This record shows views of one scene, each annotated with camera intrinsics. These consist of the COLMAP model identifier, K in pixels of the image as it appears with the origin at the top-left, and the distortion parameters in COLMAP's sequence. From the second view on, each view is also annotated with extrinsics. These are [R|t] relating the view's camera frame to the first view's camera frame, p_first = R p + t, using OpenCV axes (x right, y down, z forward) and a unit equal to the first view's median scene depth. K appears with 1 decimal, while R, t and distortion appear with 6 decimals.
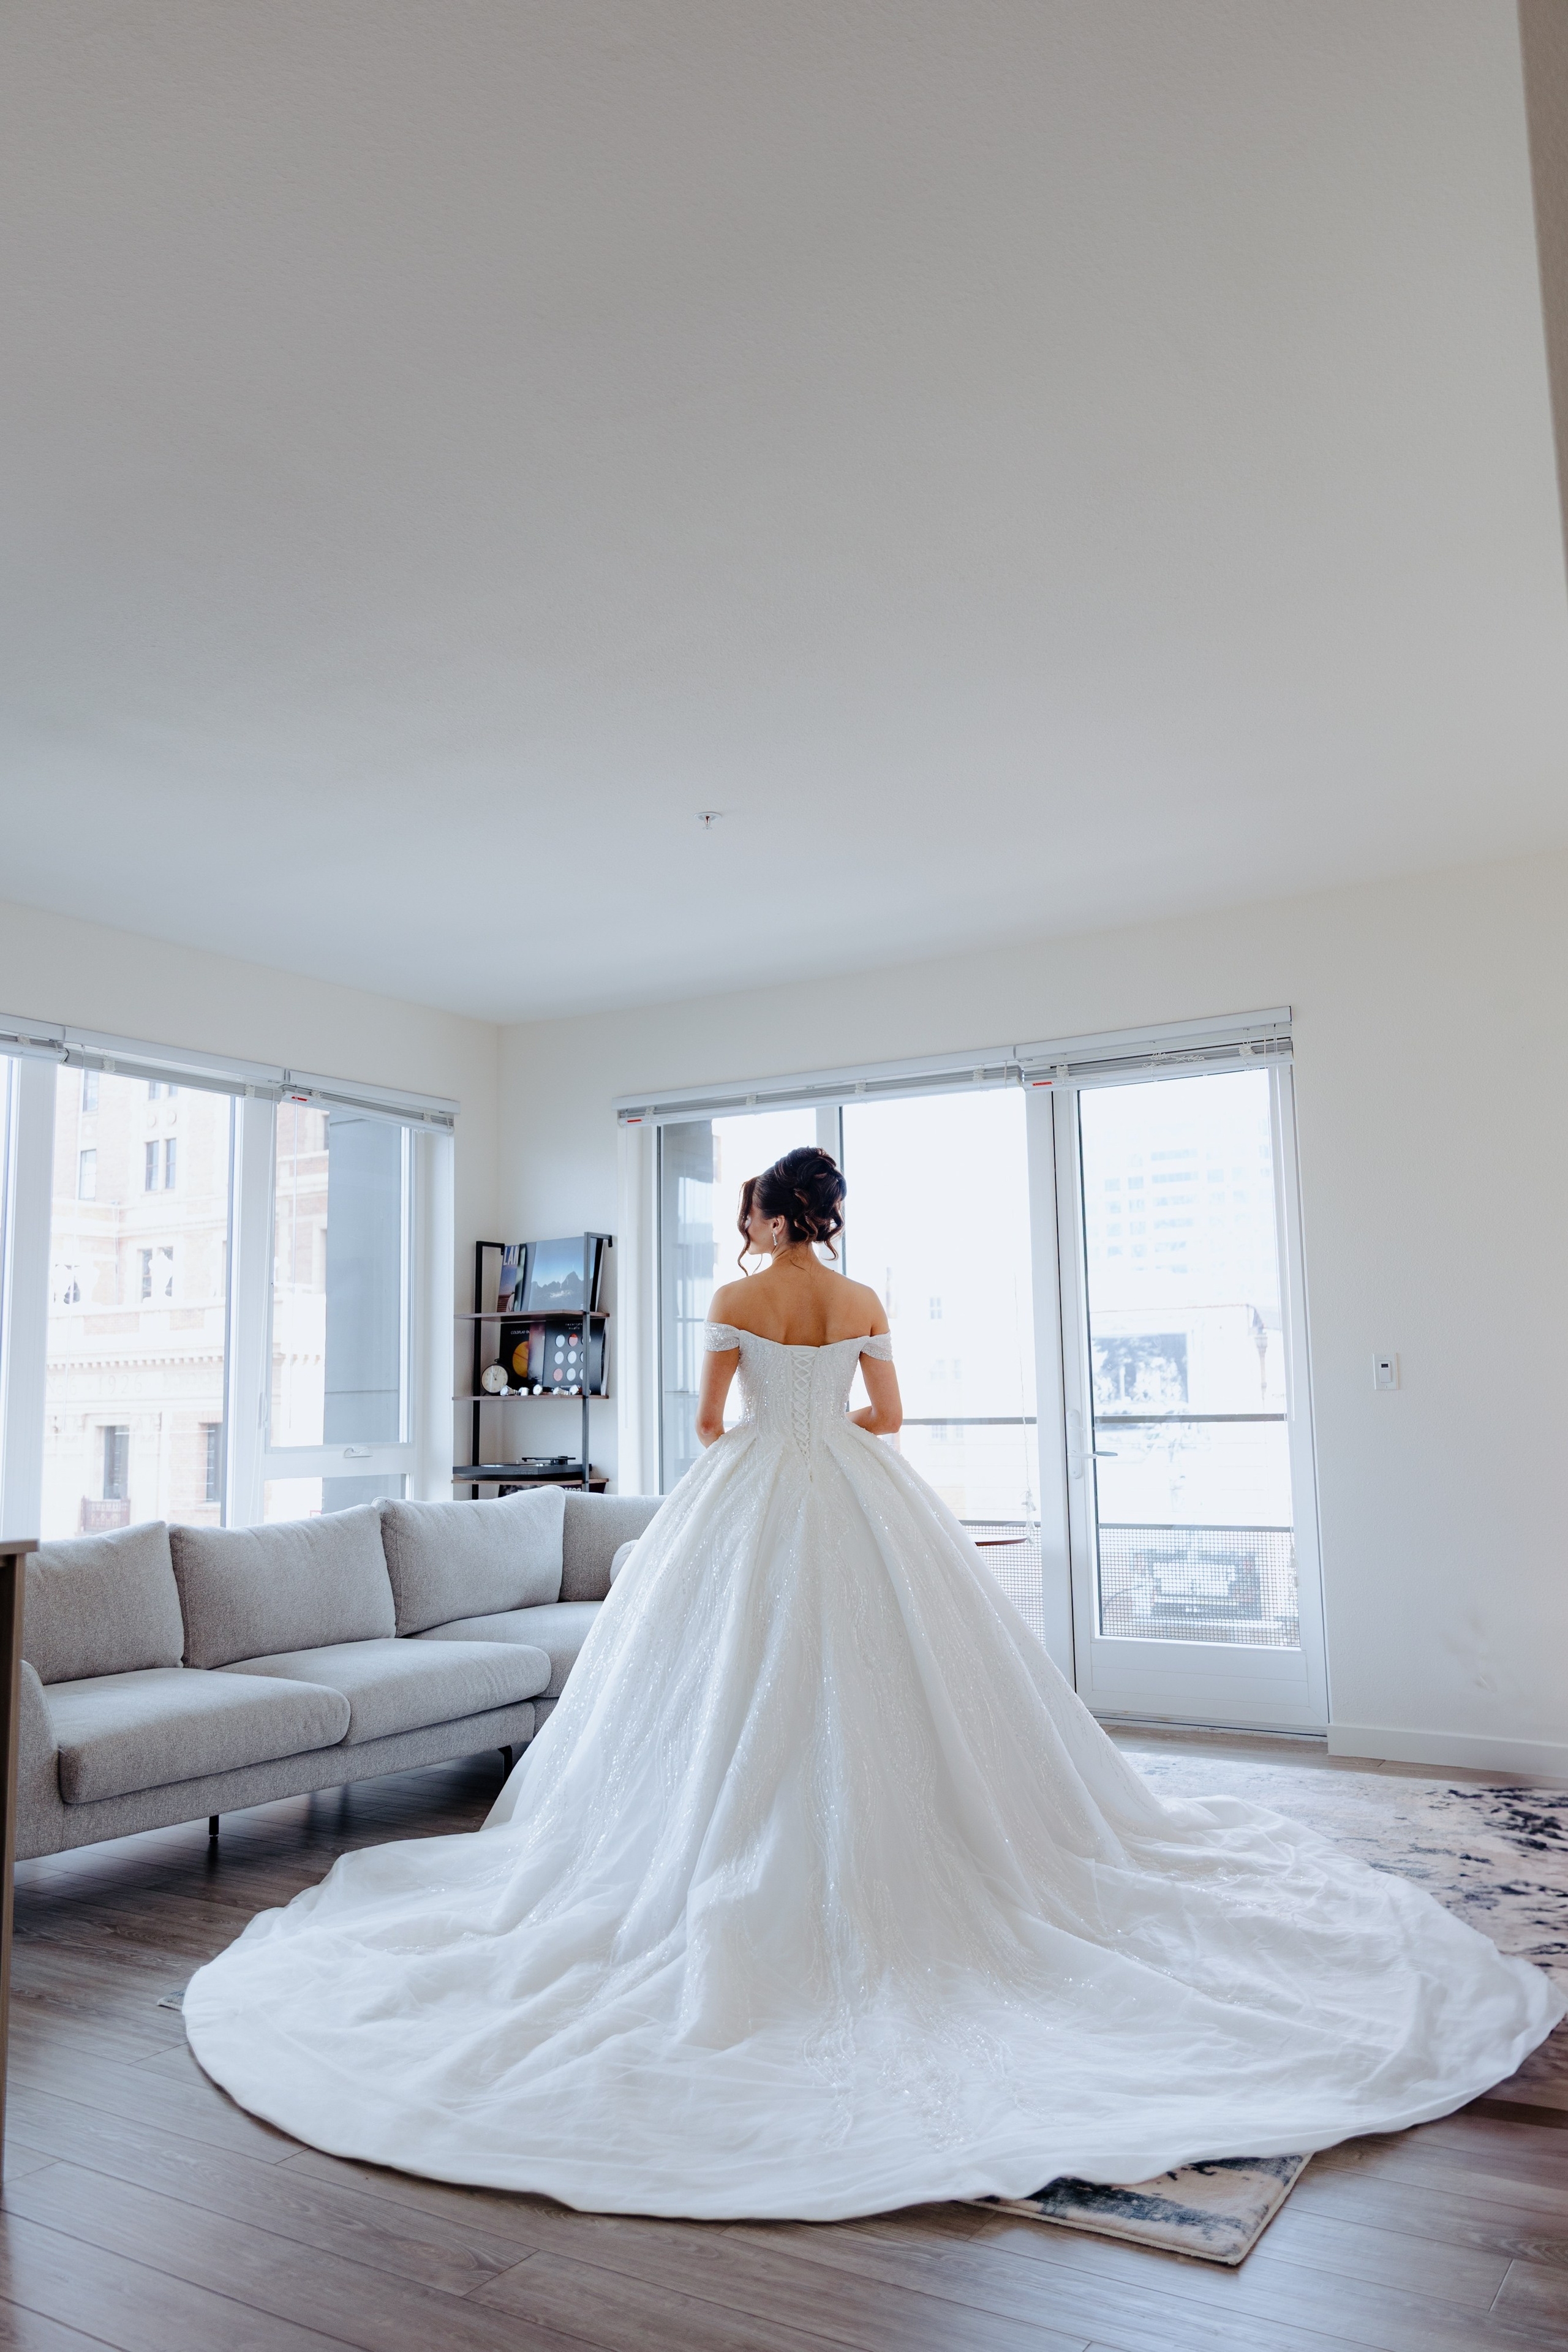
lens RADIAL K [[1717.4, 0, 784.0], [0, 1717.4, 1176.0], [0, 0, 1]] dist [0.001164, -0.000084]
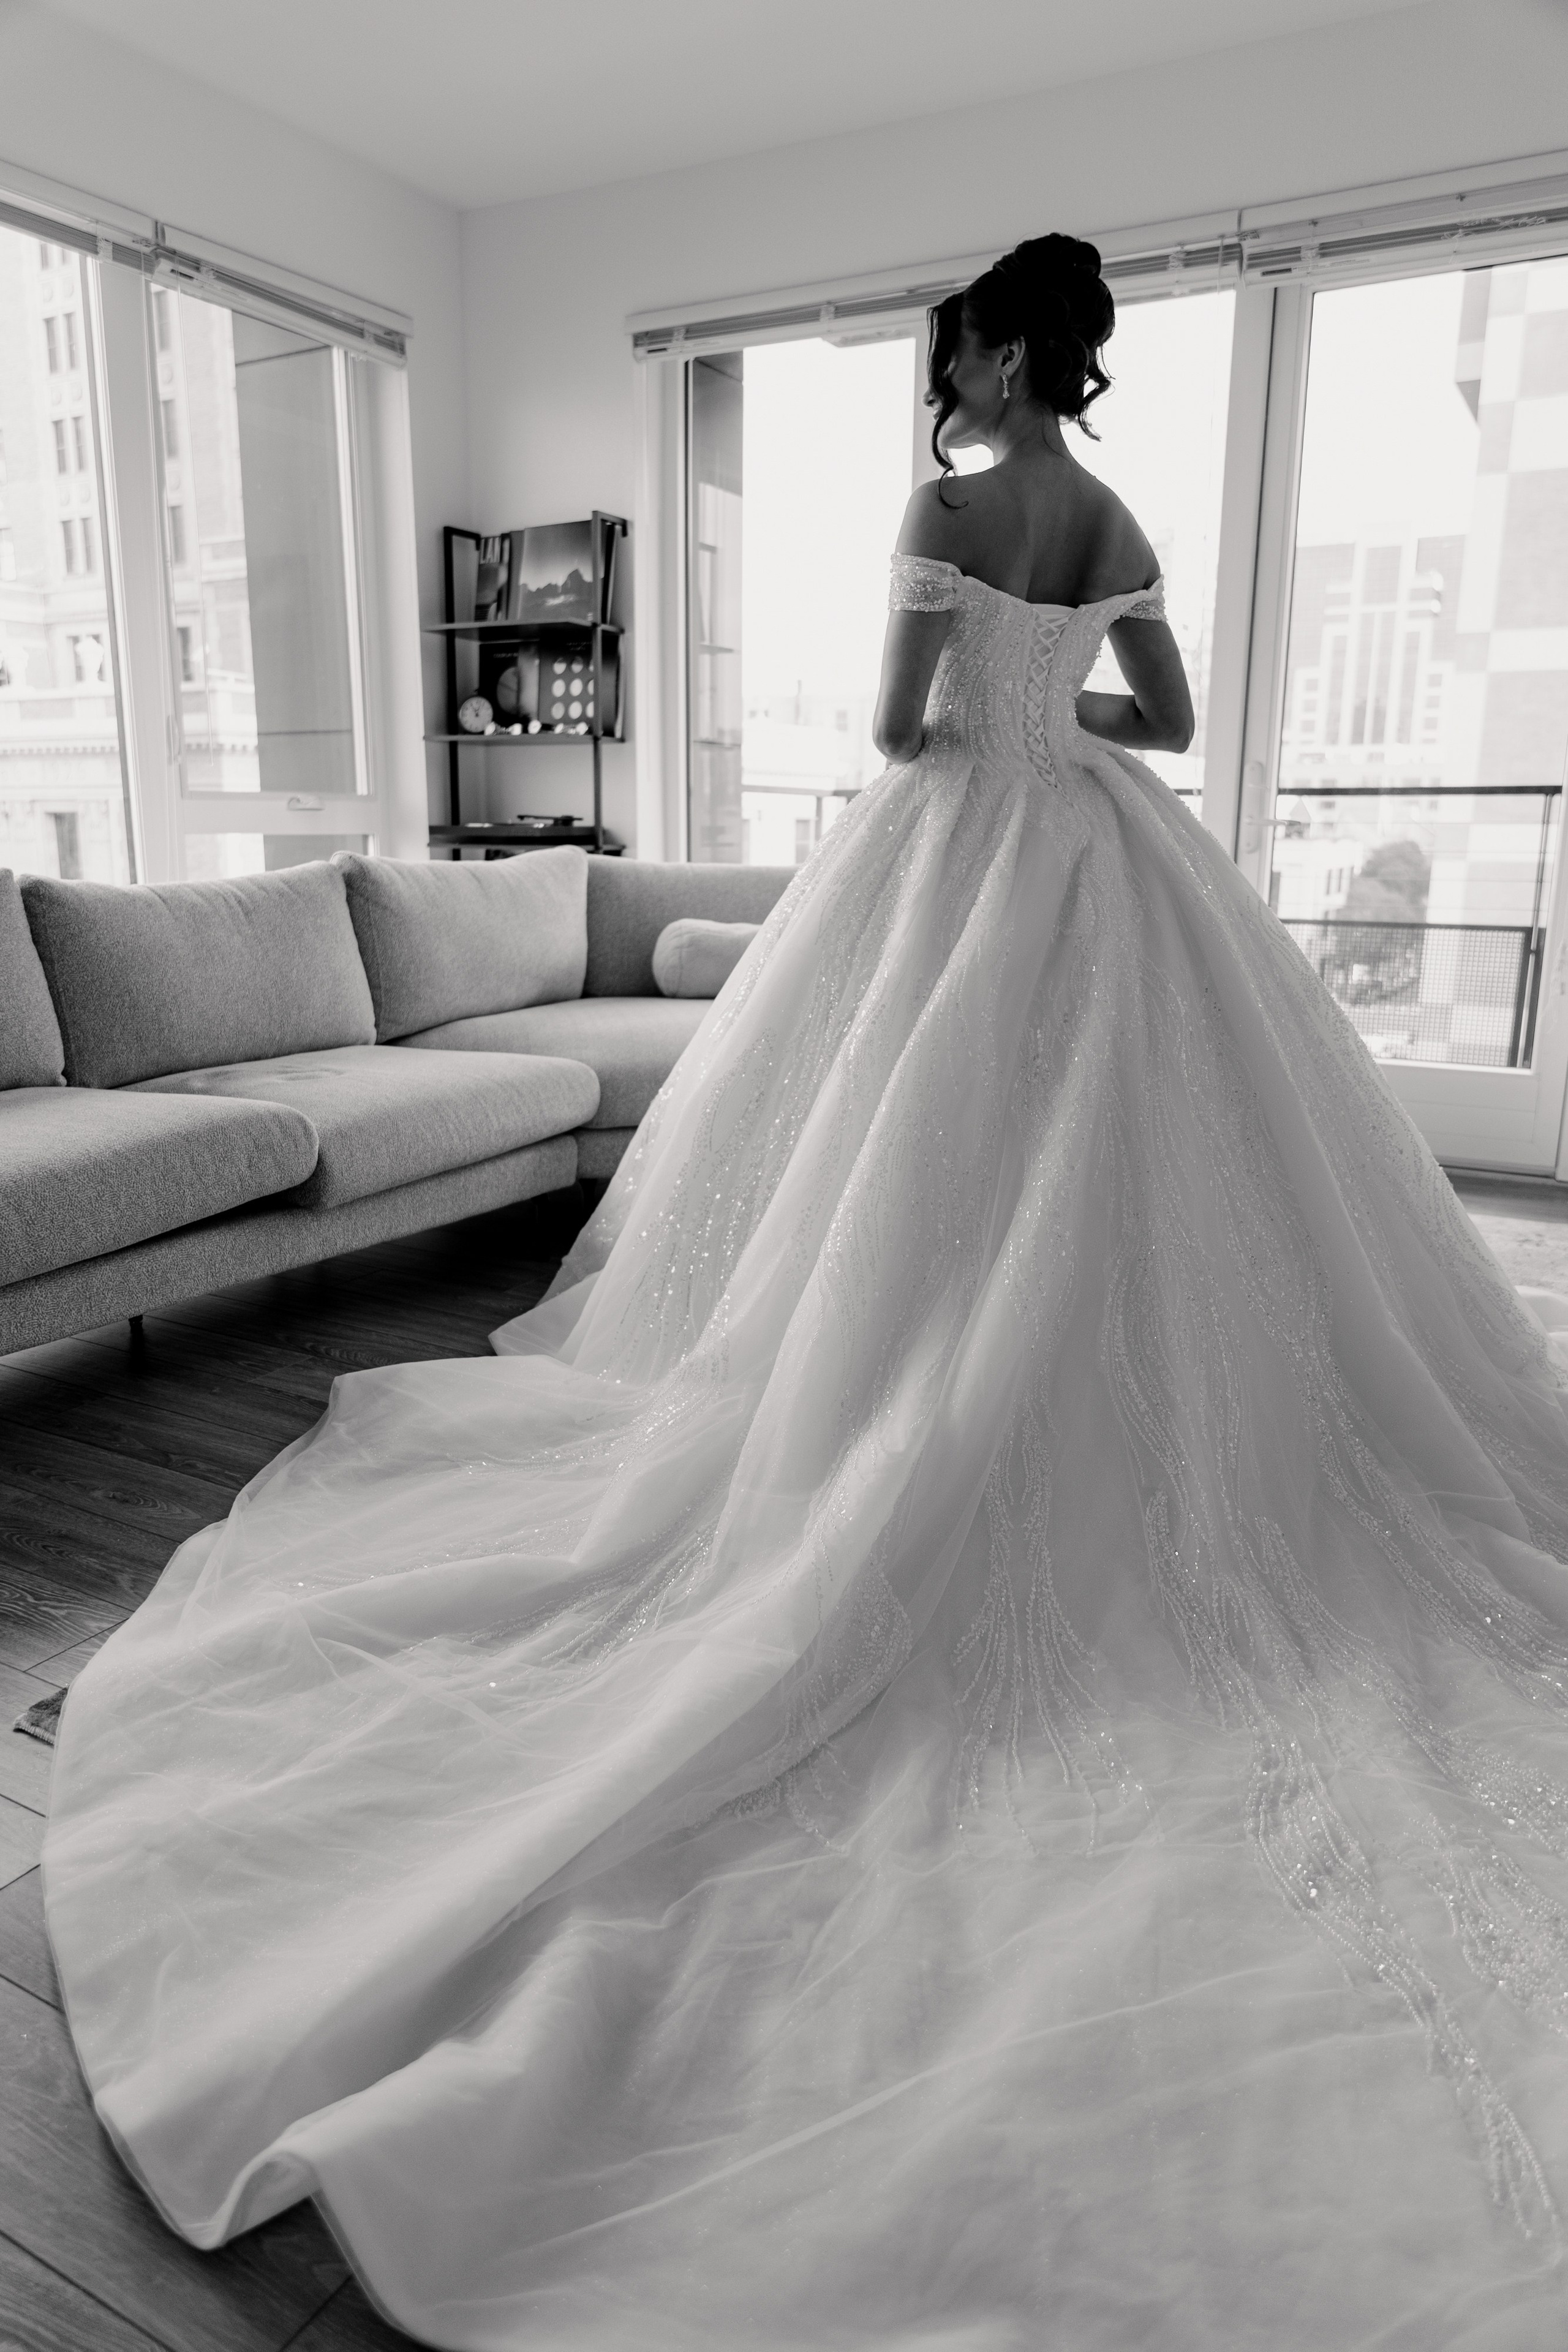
lens RADIAL K [[1566.7, 0, 784.0], [0, 1566.7, 1176.0], [0, 0, 1]] dist [-0.025428, 0.052592]
pose [[0.998468, 0.012642, 0.053874, -0.066782], [-0.030828, 0.935562, 0.351814, 0.062634], [-0.045955, -0.352936, 0.934518, 0.265837]]
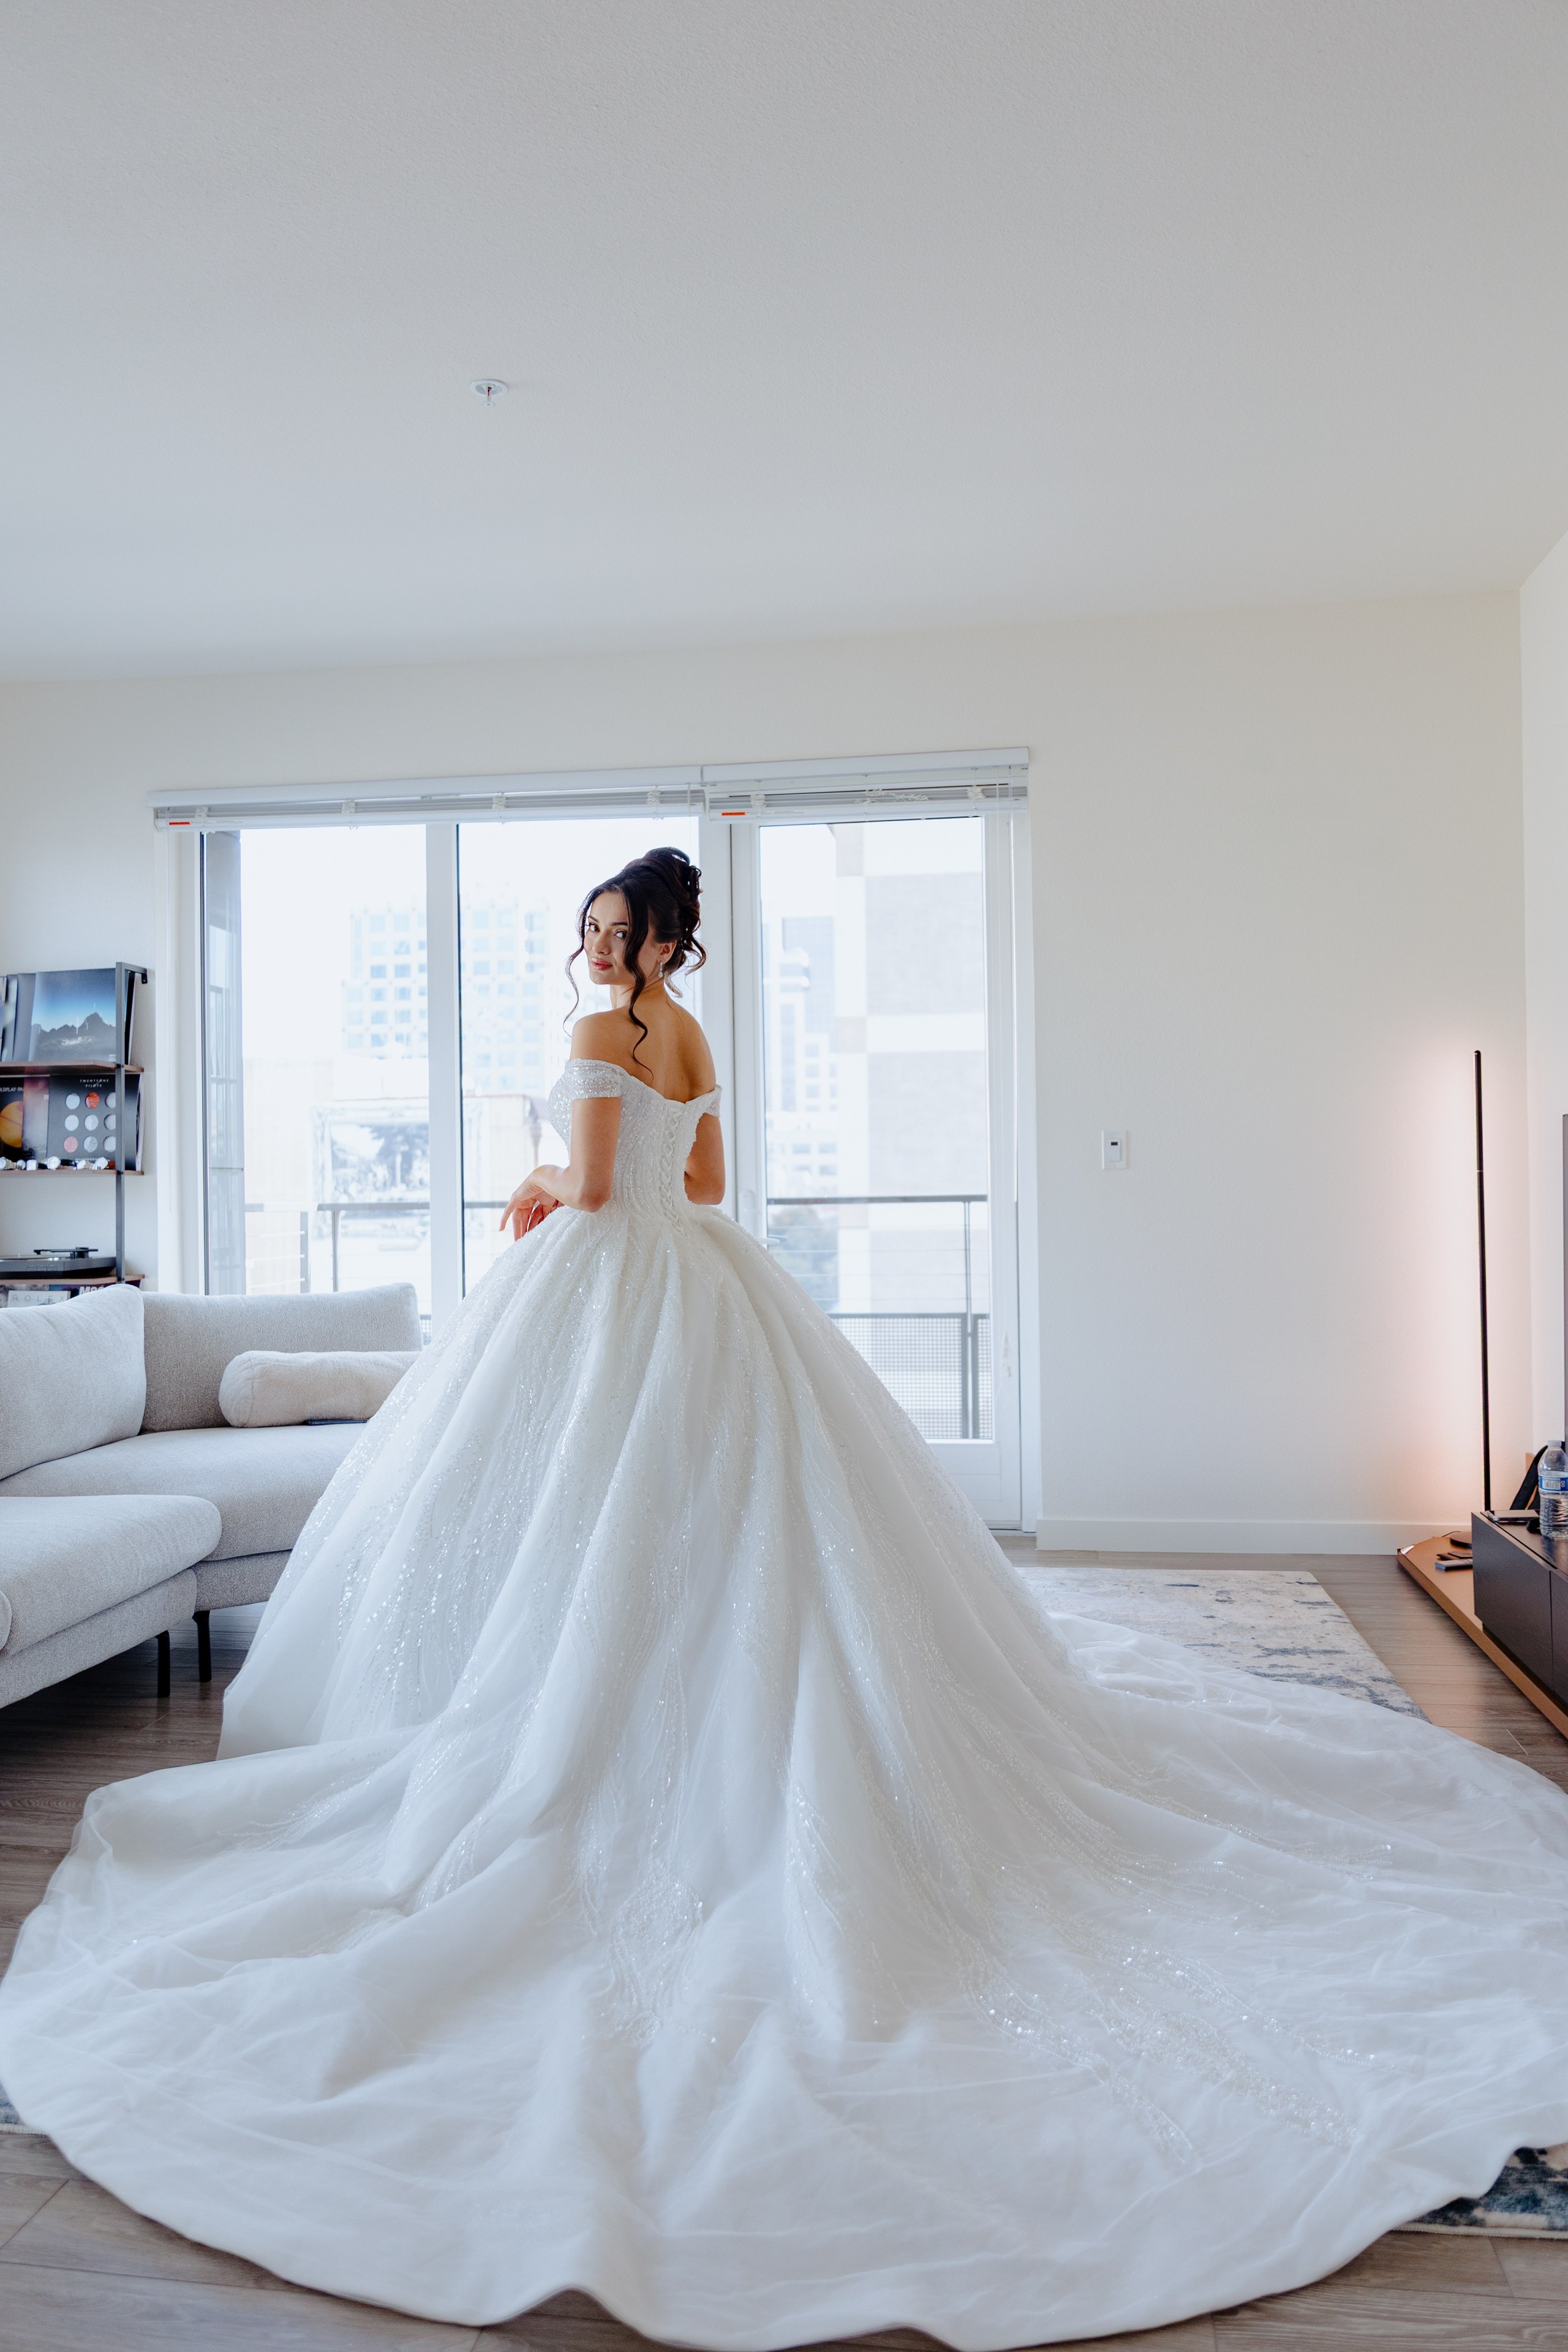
lens RADIAL K [[1736.2, 0, 749.7], [0, 1736.2, 1174.8], [0, 0, 1]] dist [-0.001291, -0.001290]
pose [[0.920458, 0.007120, 0.390778, -0.160786], [-0.054998, 0.992245, 0.111467, 0.025084], [-0.386954, -0.124092, 0.913711, 0.161064]]
